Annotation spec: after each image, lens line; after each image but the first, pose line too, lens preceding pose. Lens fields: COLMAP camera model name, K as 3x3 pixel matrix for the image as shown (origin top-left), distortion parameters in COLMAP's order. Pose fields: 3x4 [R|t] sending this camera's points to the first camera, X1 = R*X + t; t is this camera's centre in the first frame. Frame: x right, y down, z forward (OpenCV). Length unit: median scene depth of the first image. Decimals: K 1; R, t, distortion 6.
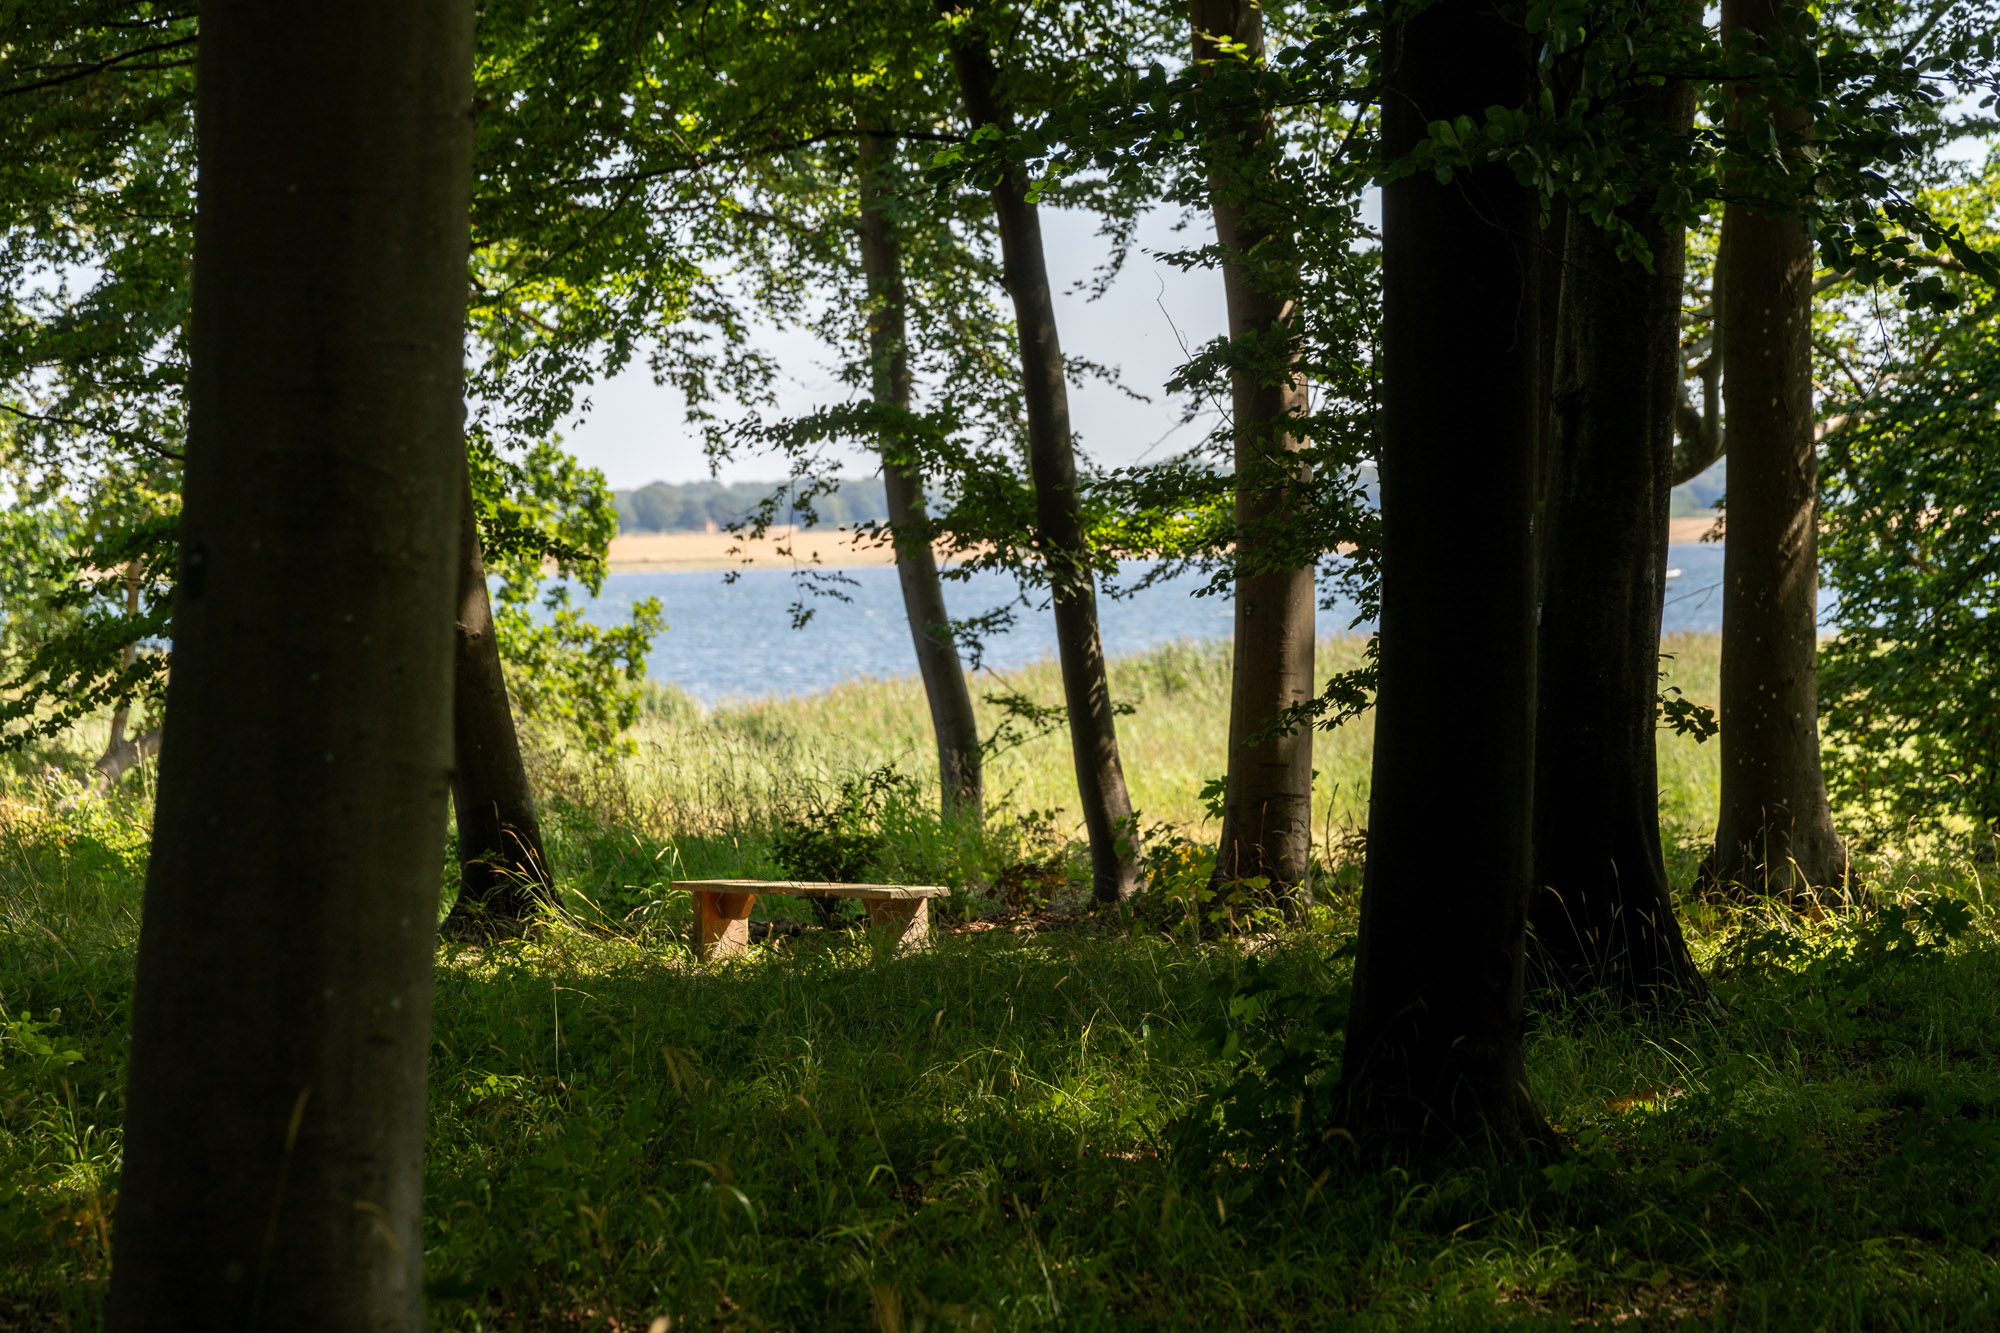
lens RADIAL K [[9508.5, 0, 995.7], [0, 9508.5, 666.2], [0, 0, 1]] dist [0.079682, 0.000000]
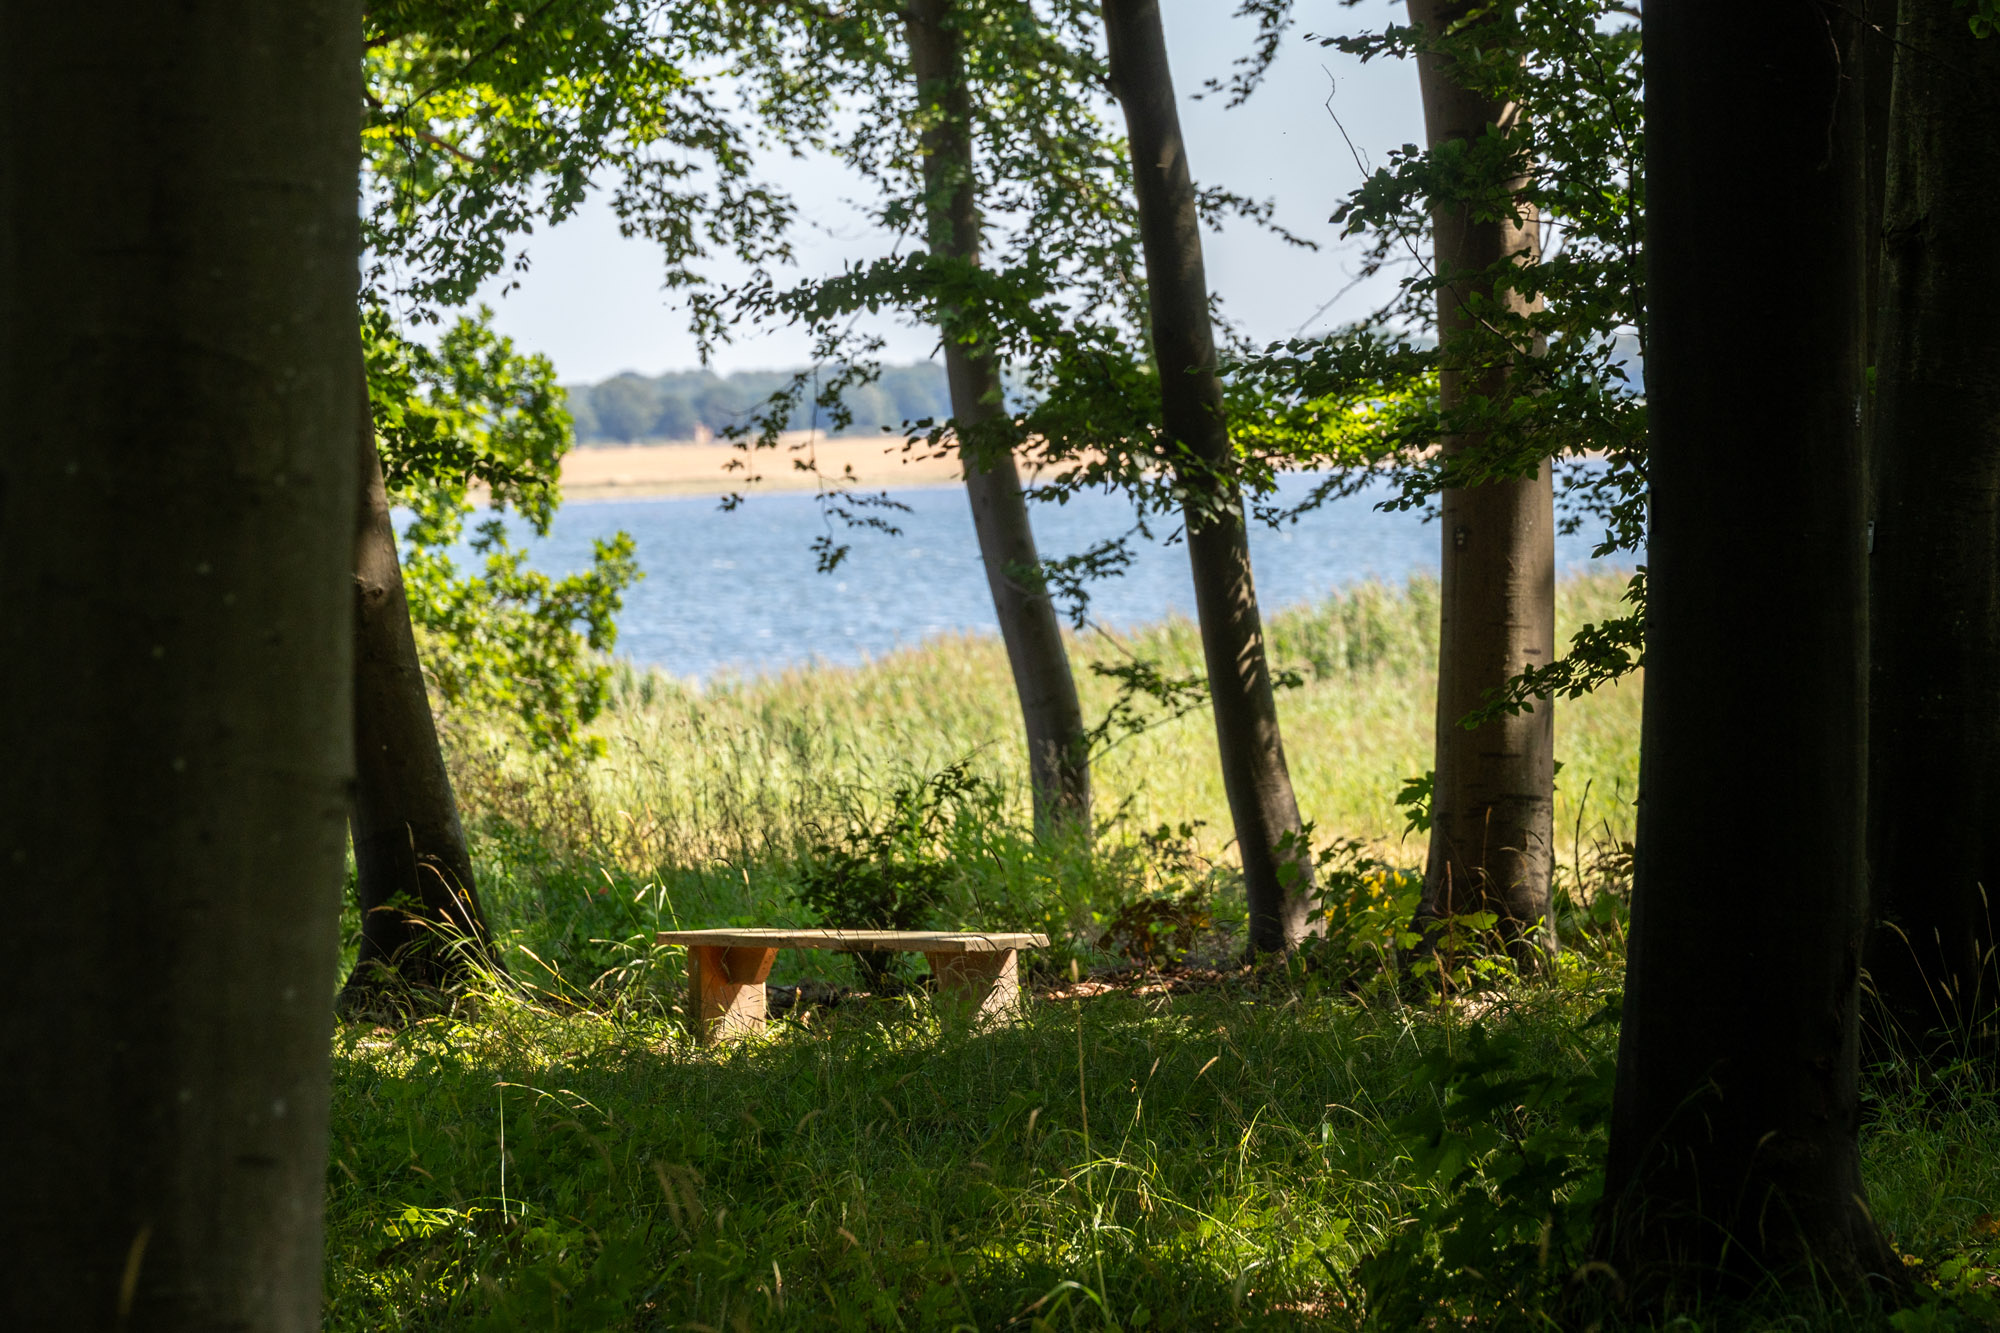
lens RADIAL K [[9508.5, 0, 1006.8], [0, 9508.5, 668.4], [0, 0, 1]] dist [0.079682, 0.000000]
pose [[0.999370, -0.016820, -0.031253, 0.014732], [0.016489, 0.999805, -0.010840, 0.011012], [0.031429, 0.010318, 0.999453, 0.287897]]
